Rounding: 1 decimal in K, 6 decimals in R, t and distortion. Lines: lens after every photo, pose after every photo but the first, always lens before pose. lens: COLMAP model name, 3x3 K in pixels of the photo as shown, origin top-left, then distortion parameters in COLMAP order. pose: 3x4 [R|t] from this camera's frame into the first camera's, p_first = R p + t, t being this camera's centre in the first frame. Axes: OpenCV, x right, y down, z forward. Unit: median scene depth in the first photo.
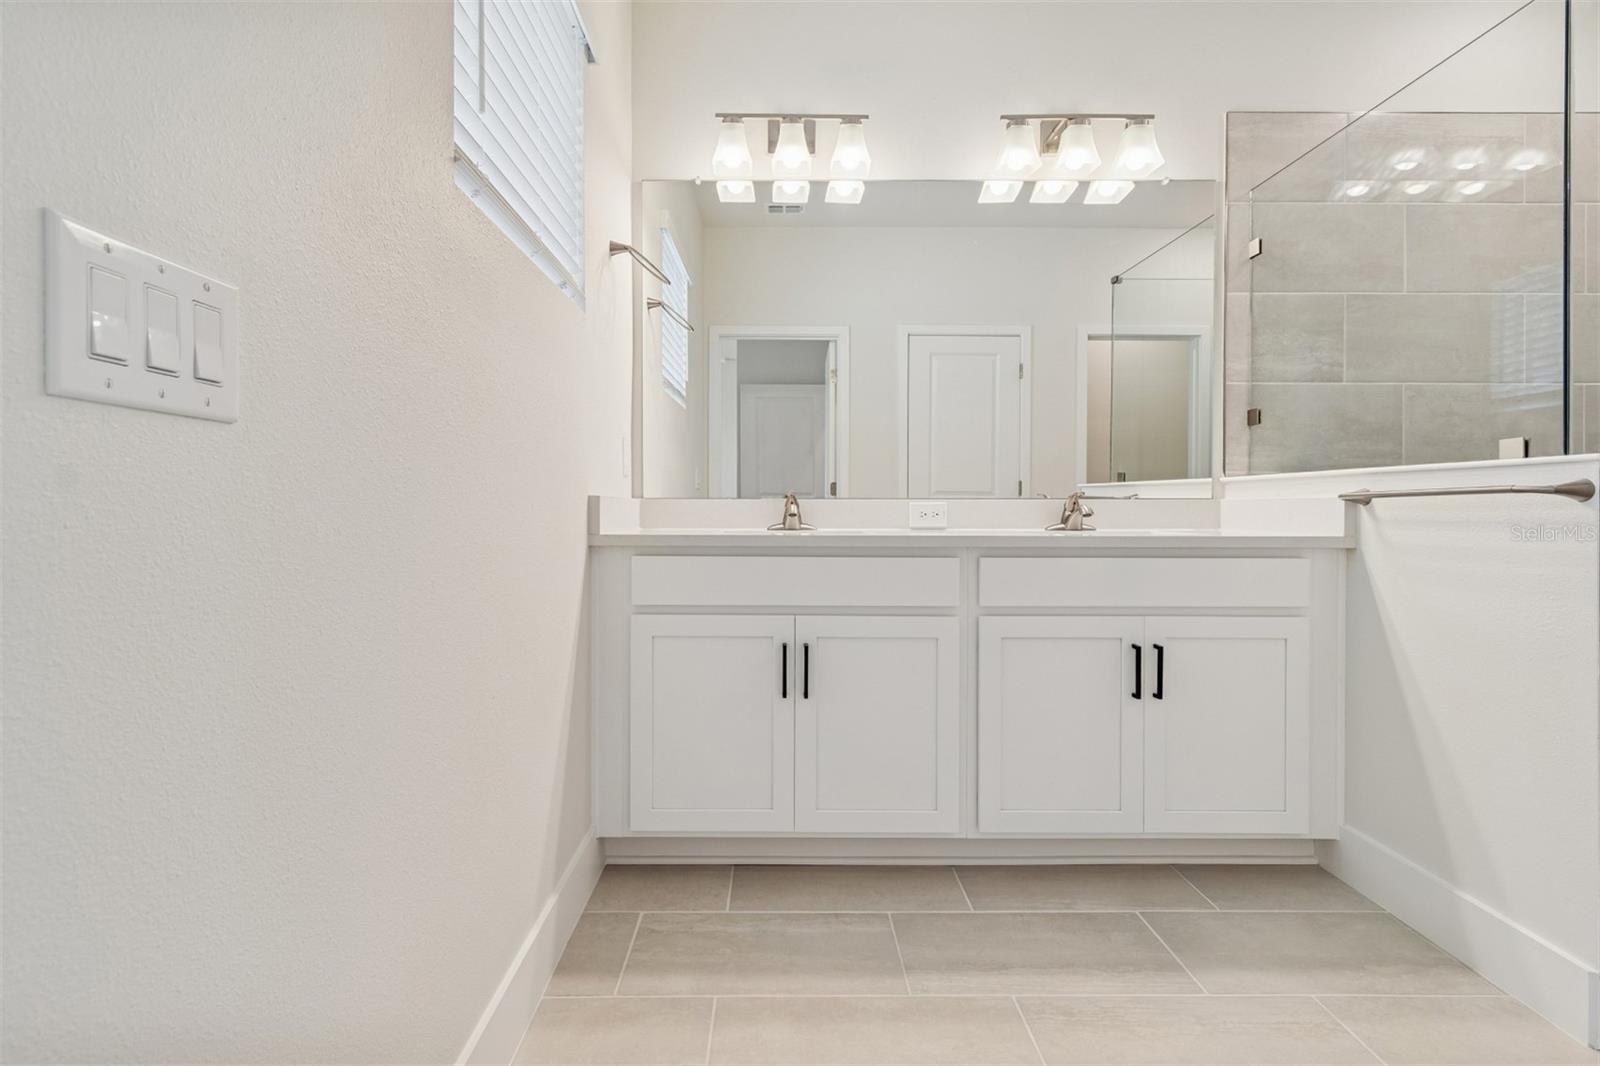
lens RADIAL K [[713.1, 0, 802.0], [0, 713.1, 517.0], [0, 0, 1]] dist [0.004193, -0.001419]
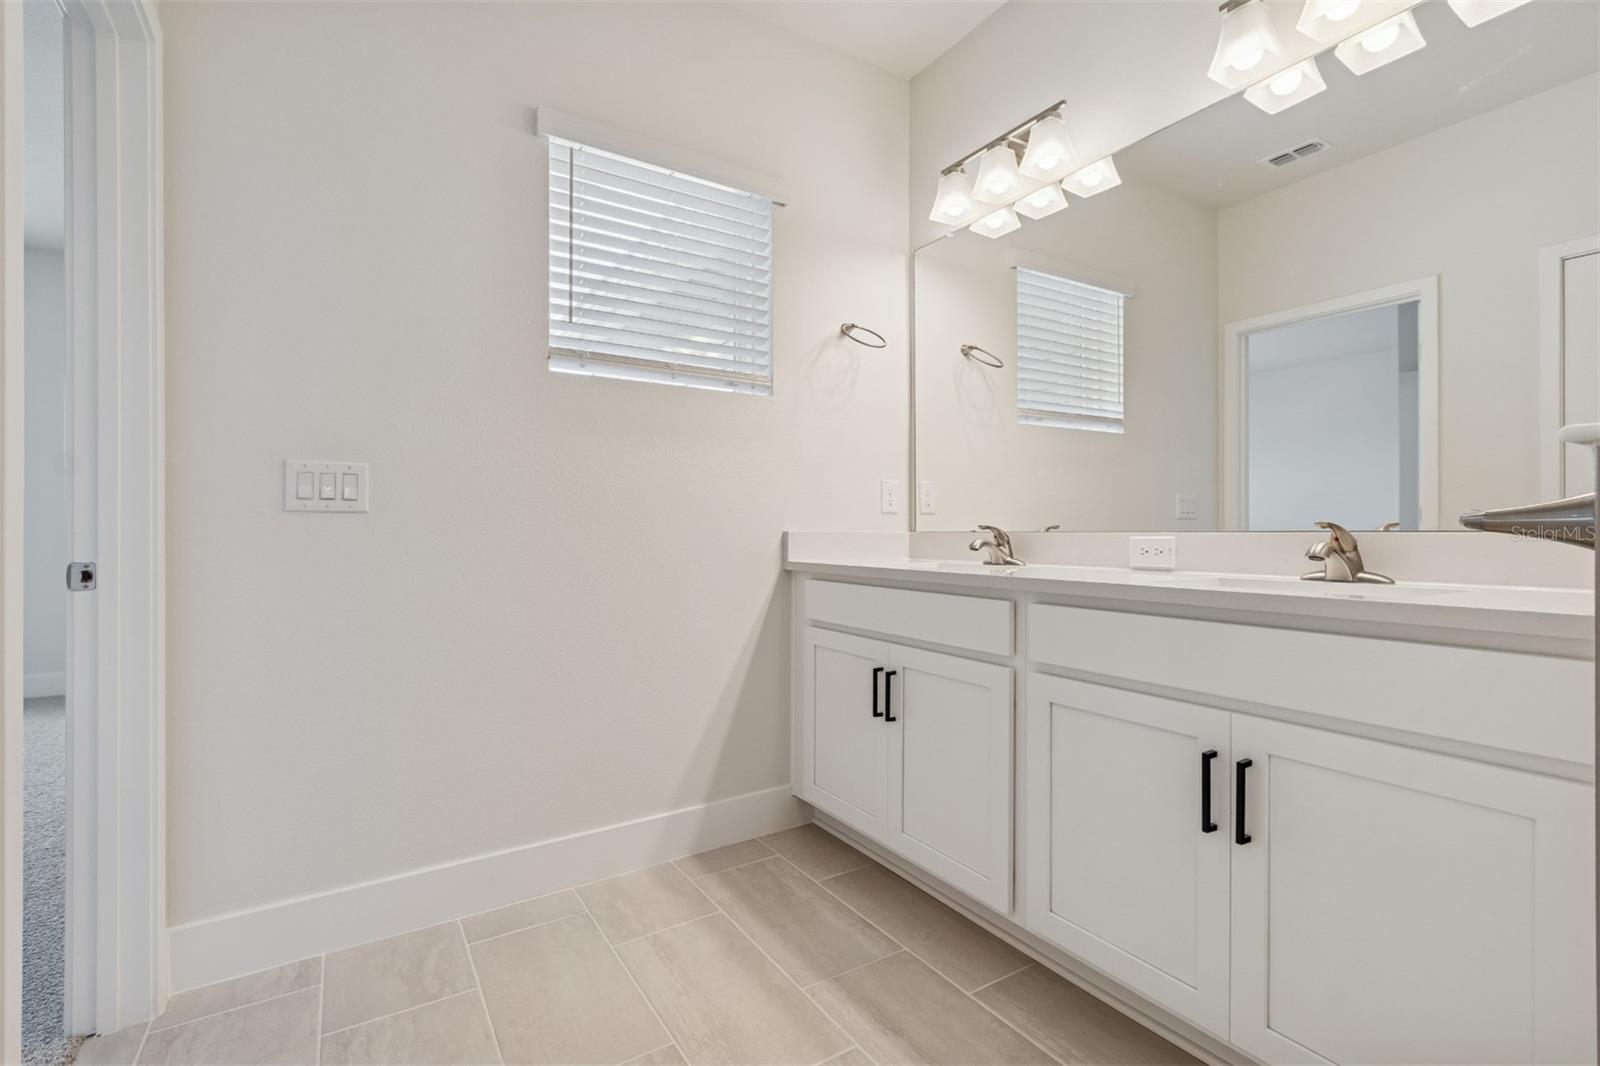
lens RADIAL K [[713.1, 0, 794.0], [0, 713.1, 542.6], [0, 0, 1]] dist [0.004193, -0.001419]
pose [[0.534125, 0.008845, -0.845359, 0.786389], [-0.013004, 0.999913, 0.002245, -0.012931], [0.845306, 0.009794, 0.534193, 0.294050]]
